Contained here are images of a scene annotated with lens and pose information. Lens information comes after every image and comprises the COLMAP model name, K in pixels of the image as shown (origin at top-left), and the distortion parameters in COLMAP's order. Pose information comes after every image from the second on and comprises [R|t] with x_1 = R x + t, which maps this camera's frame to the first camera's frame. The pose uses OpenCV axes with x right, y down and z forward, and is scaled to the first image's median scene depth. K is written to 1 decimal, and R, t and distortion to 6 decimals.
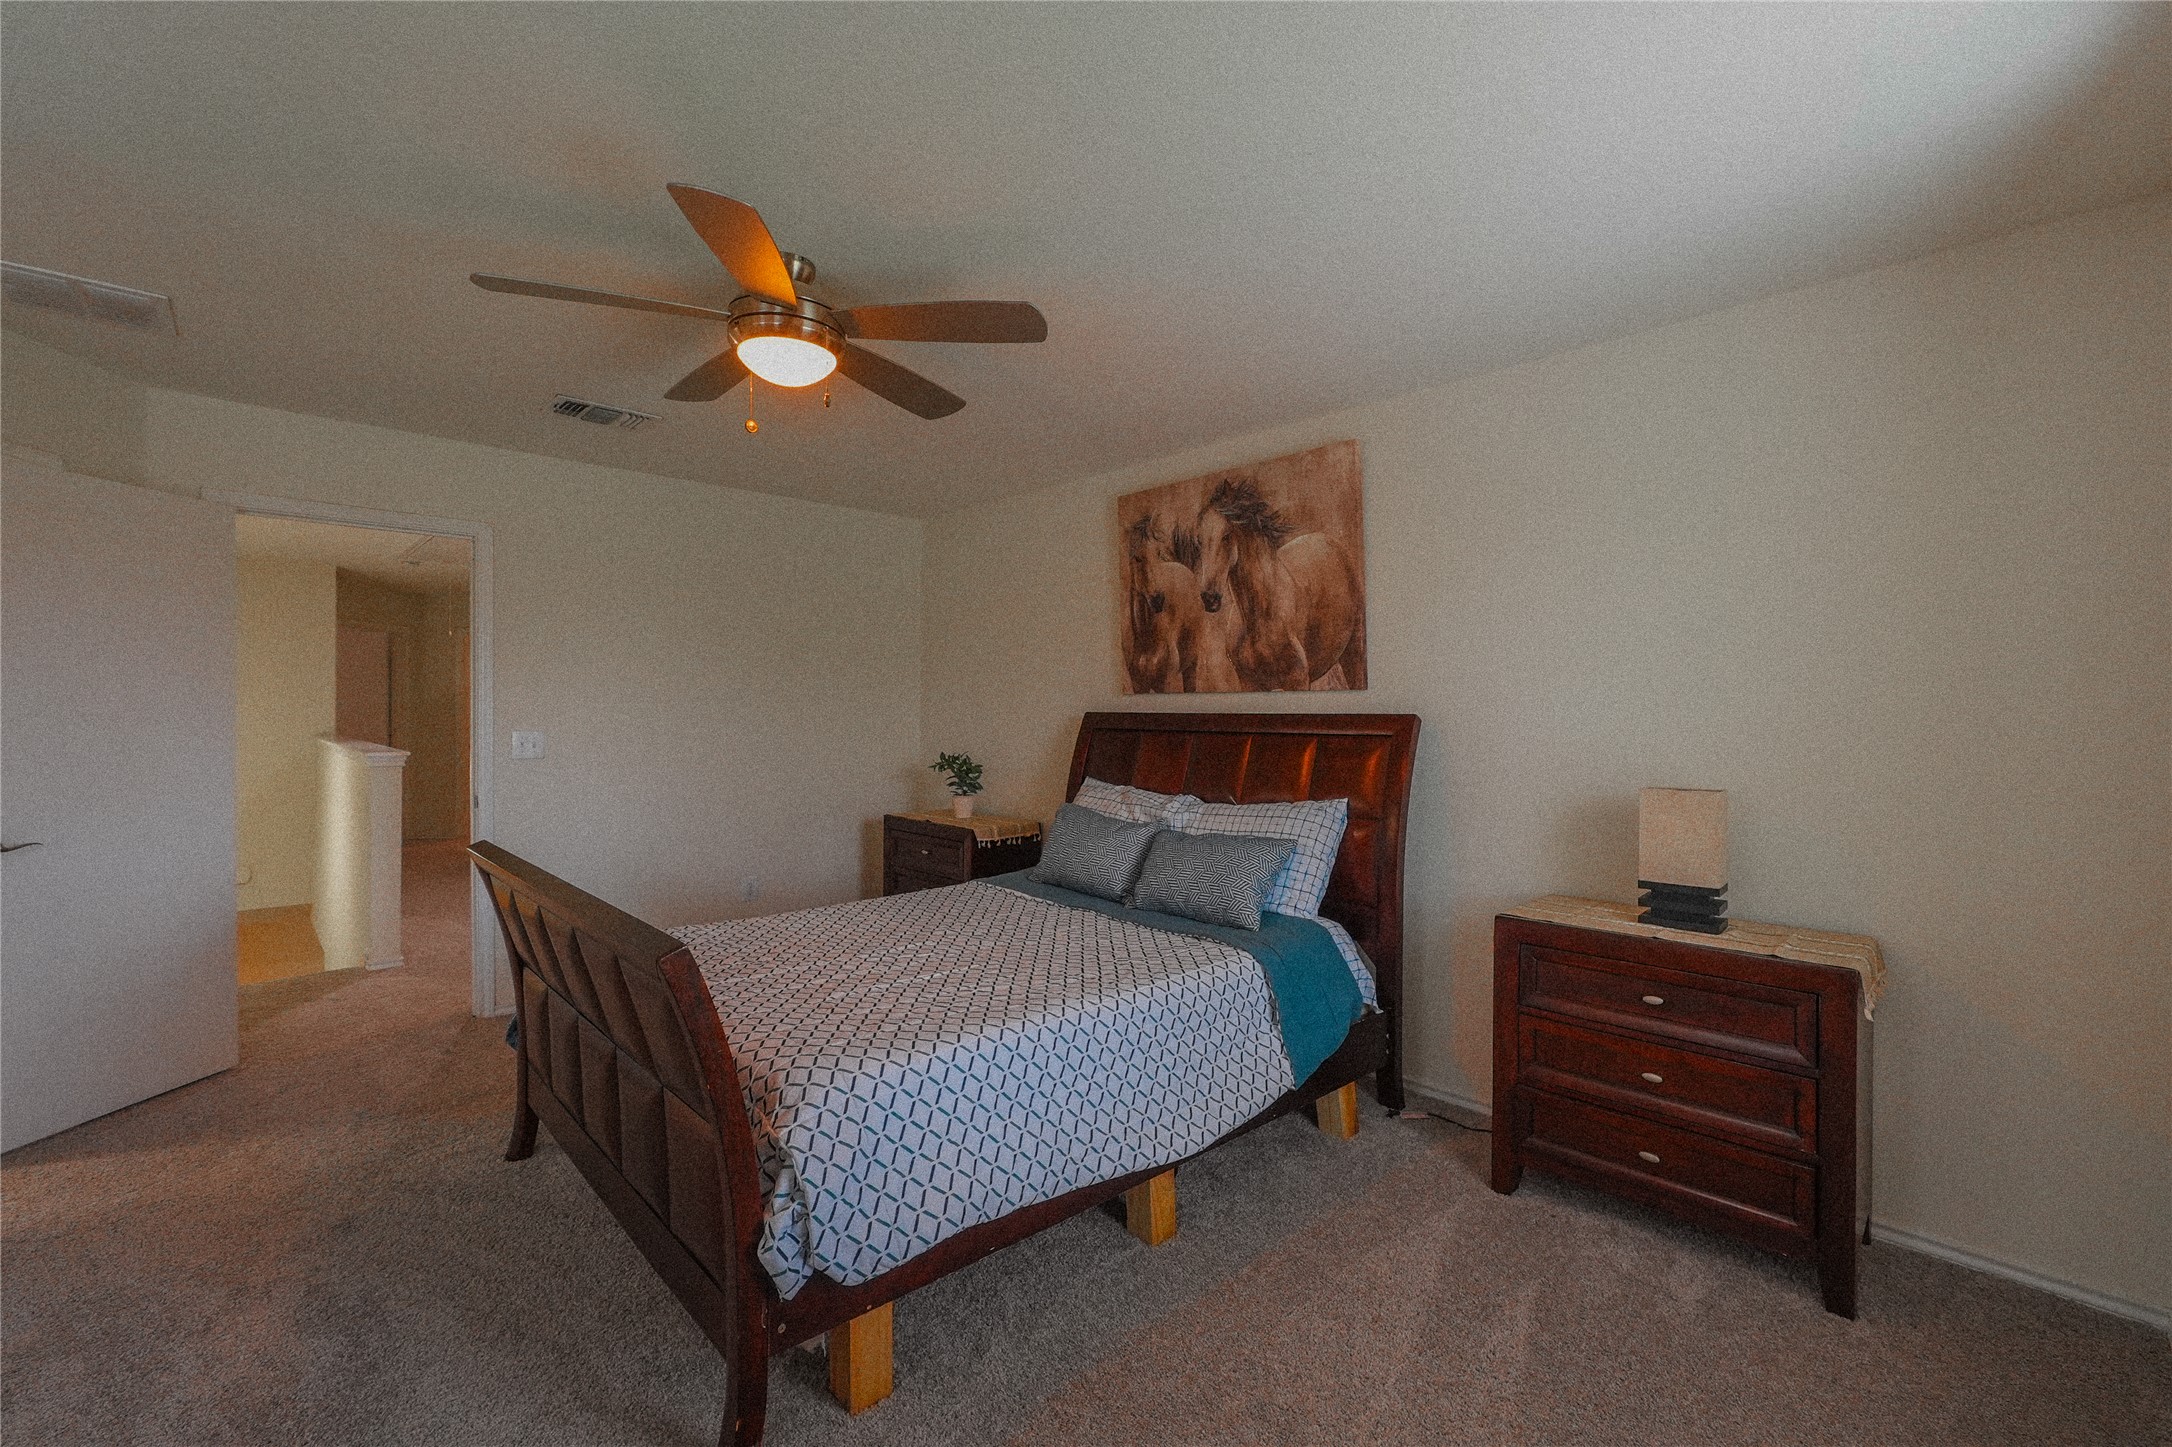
lens RADIAL K [[894.1, 0, 1074.1], [0, 894.1, 710.1], [0, 0, 1]] dist [-0.006303, 0.001220]
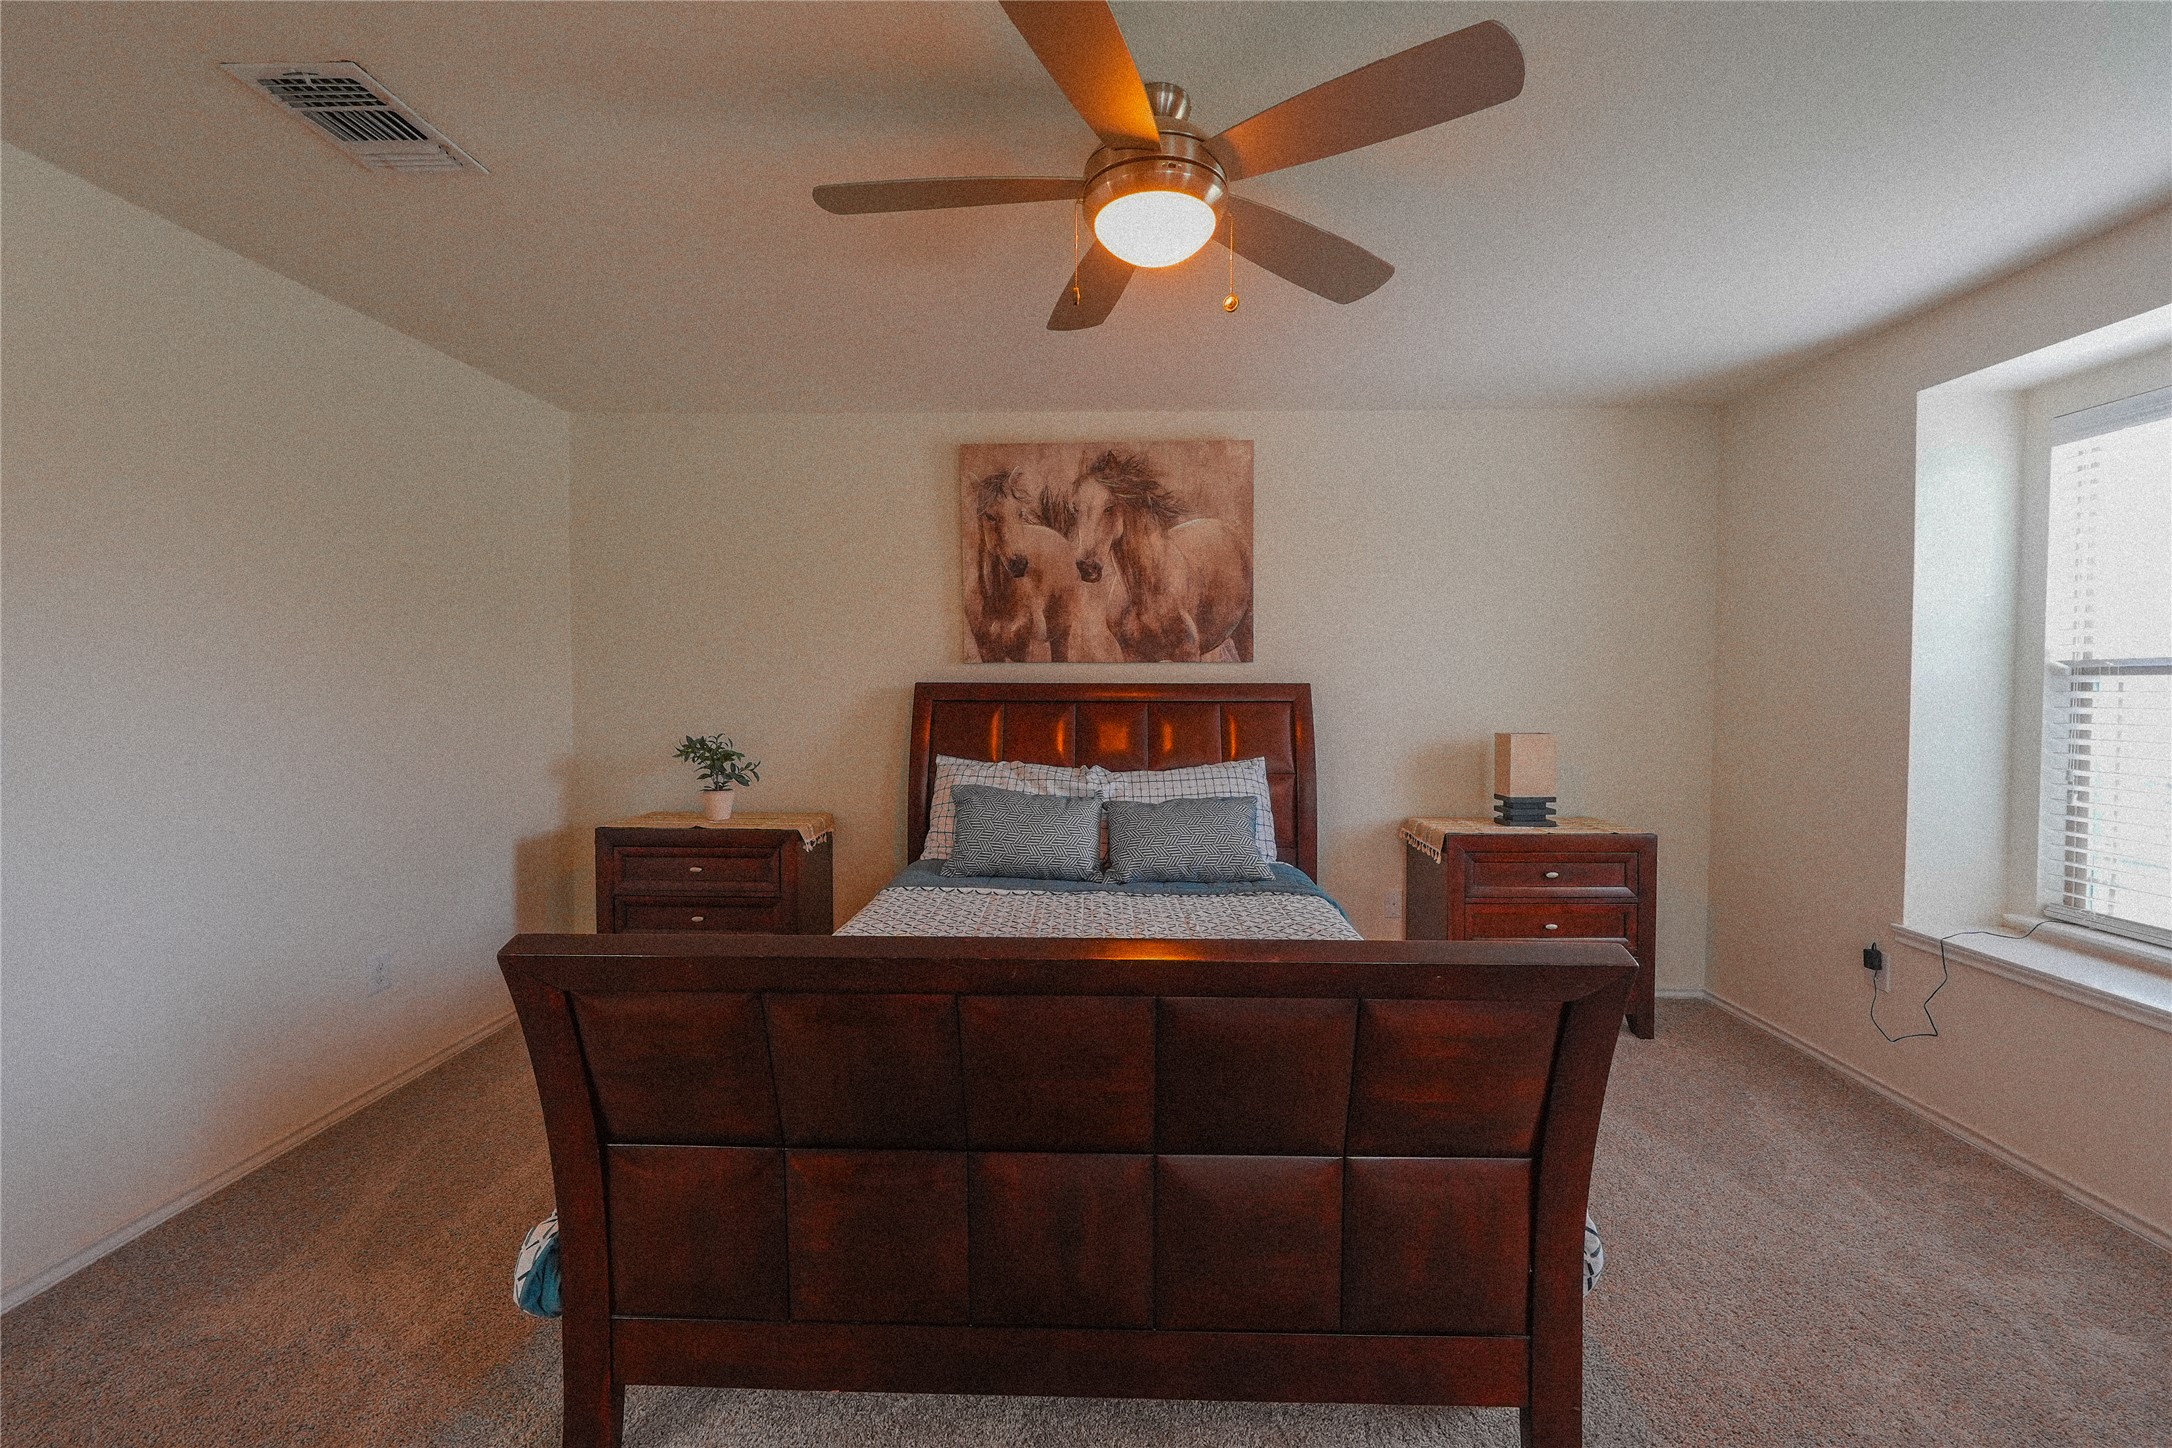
lens RADIAL K [[894.1, 0, 1081.1], [0, 894.1, 718.7], [0, 0, 1]] dist [-0.006303, 0.001220]
pose [[0.716708, -0.033465, 0.696570, -0.566472], [0.000045, 0.998850, 0.047941, -0.005039], [-0.697373, -0.034328, 0.715885, 0.291667]]
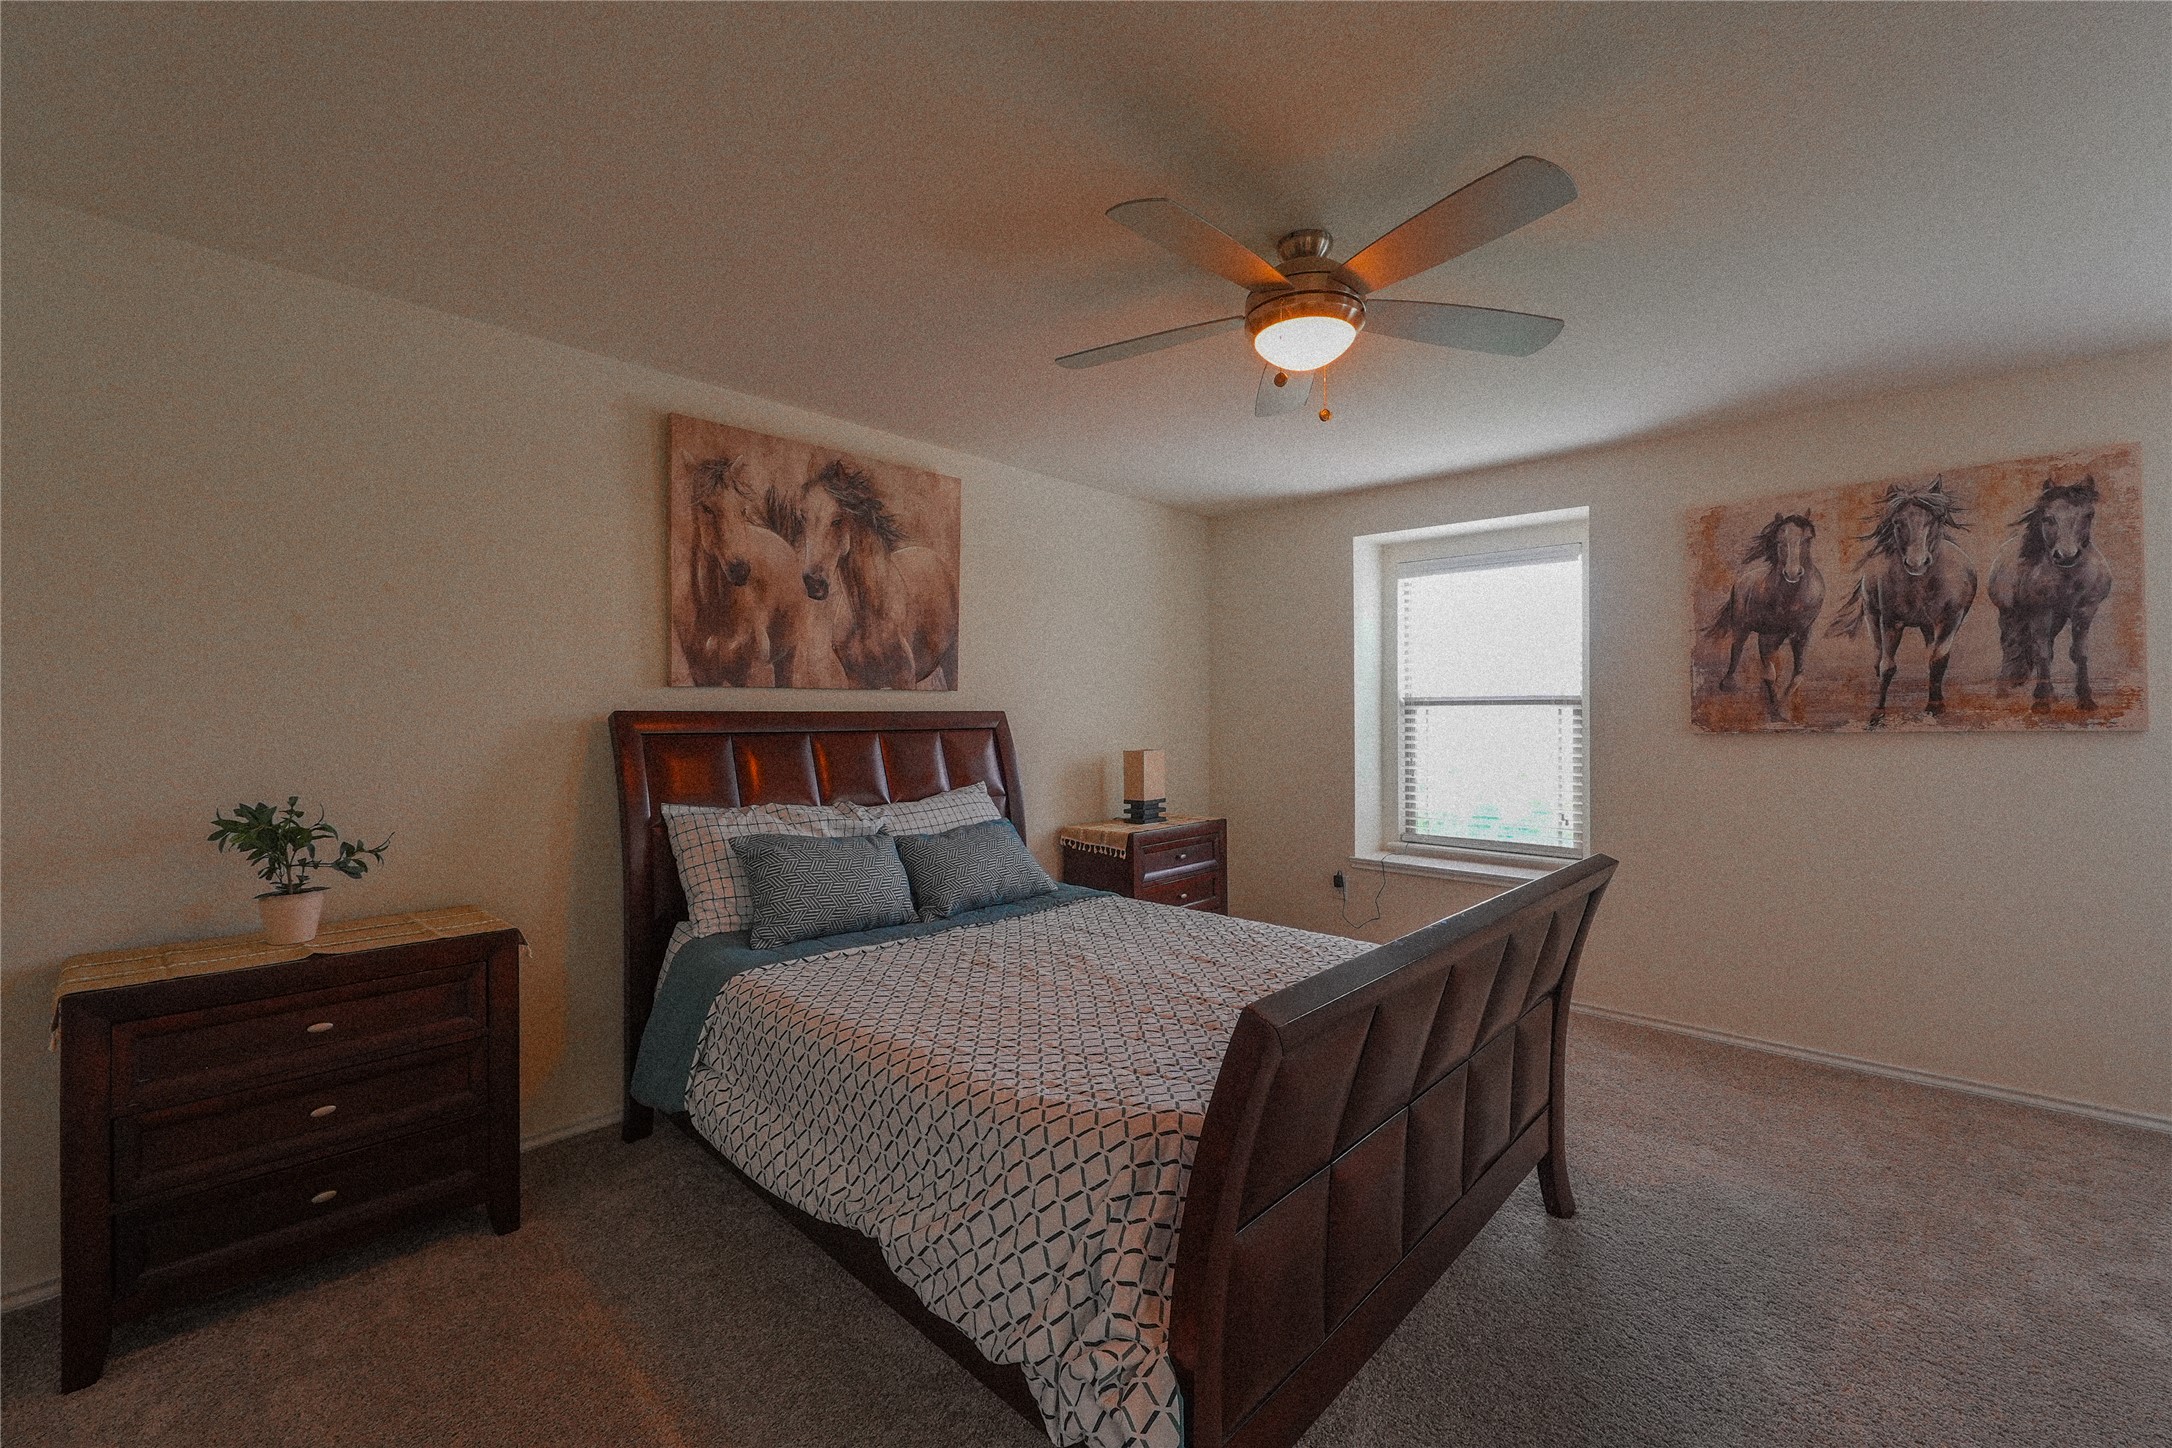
lens RADIAL K [[894.1, 0, 1077.7], [0, 894.1, 719.5], [0, 0, 1]] dist [-0.006303, 0.001220]
pose [[-0.047701, -0.014246, 0.998760, -0.777825], [-0.003521, 0.999894, 0.014094, -0.001953], [-0.998855, -0.002845, -0.047746, 0.795894]]
